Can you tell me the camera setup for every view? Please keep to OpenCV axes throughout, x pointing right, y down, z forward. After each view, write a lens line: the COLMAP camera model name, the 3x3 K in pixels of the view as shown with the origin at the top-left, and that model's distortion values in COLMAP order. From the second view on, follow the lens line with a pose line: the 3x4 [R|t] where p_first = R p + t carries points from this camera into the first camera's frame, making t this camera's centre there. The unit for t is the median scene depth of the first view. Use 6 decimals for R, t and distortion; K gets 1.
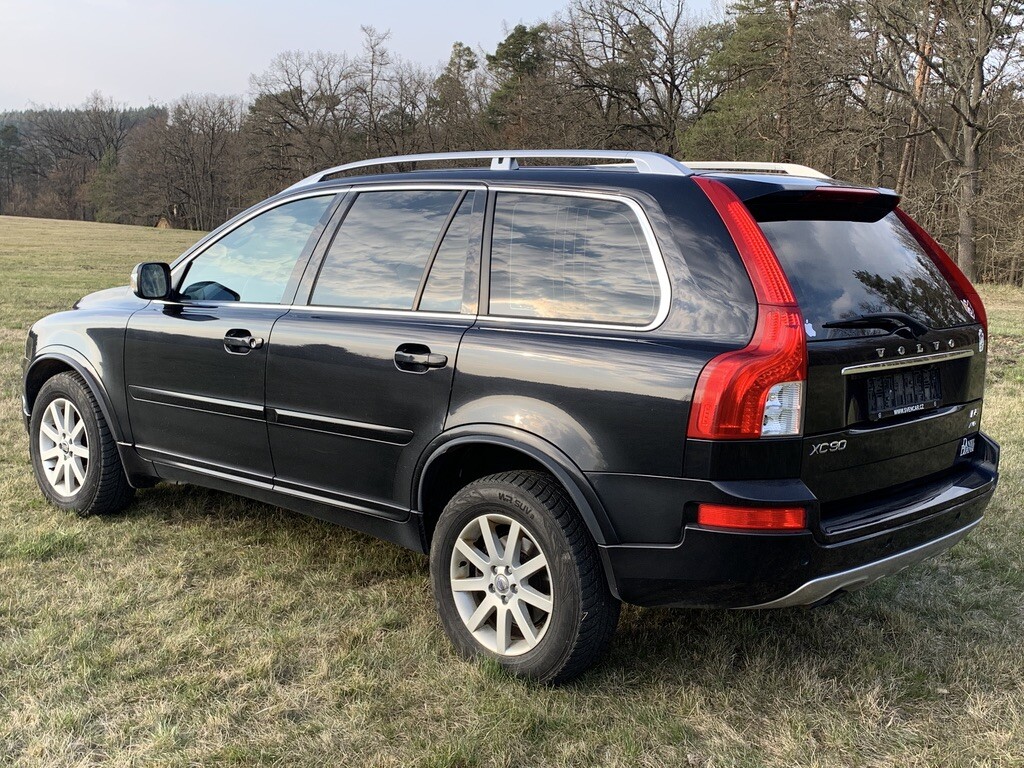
lens RADIAL K [[1292.2, 0, 512.0], [0, 1292.2, 384.0], [0, 0, 1]] dist [0.070960, -0.017304]
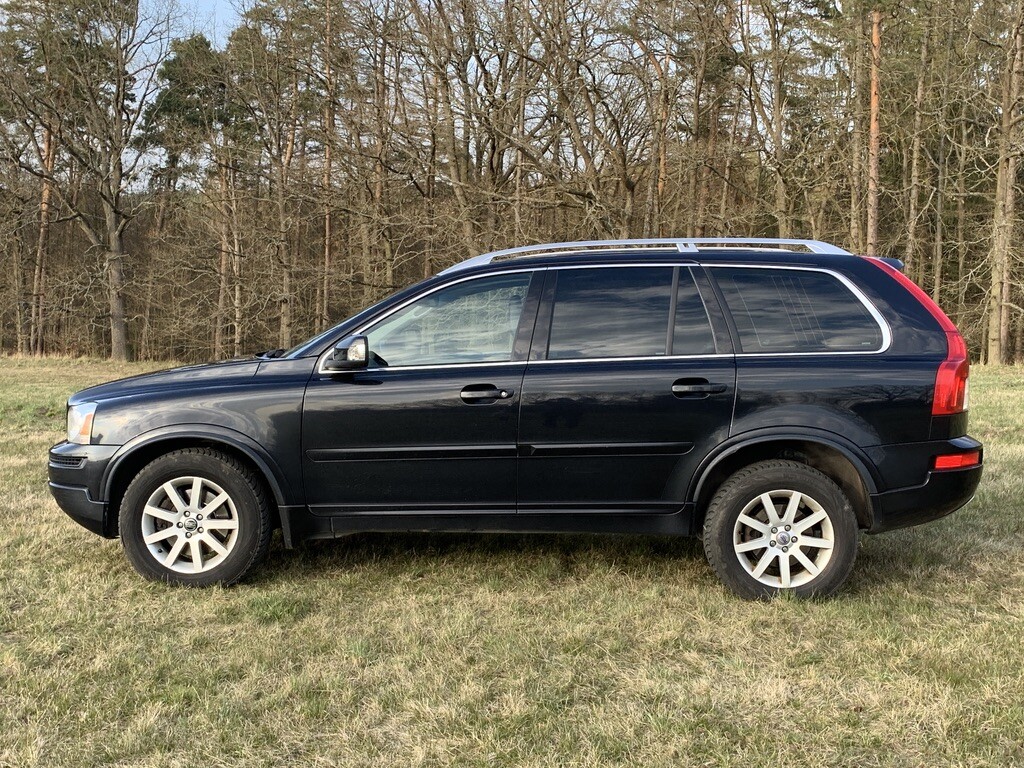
lens RADIAL K [[1292.2, 0, 512.0], [0, 1292.2, 384.0], [0, 0, 1]] dist [0.070960, -0.017304]
pose [[0.770706, -0.067009, 0.633658, -1.100844], [0.107070, 0.993934, -0.025119, -0.010844], [-0.628131, 0.087206, 0.773205, 0.063857]]
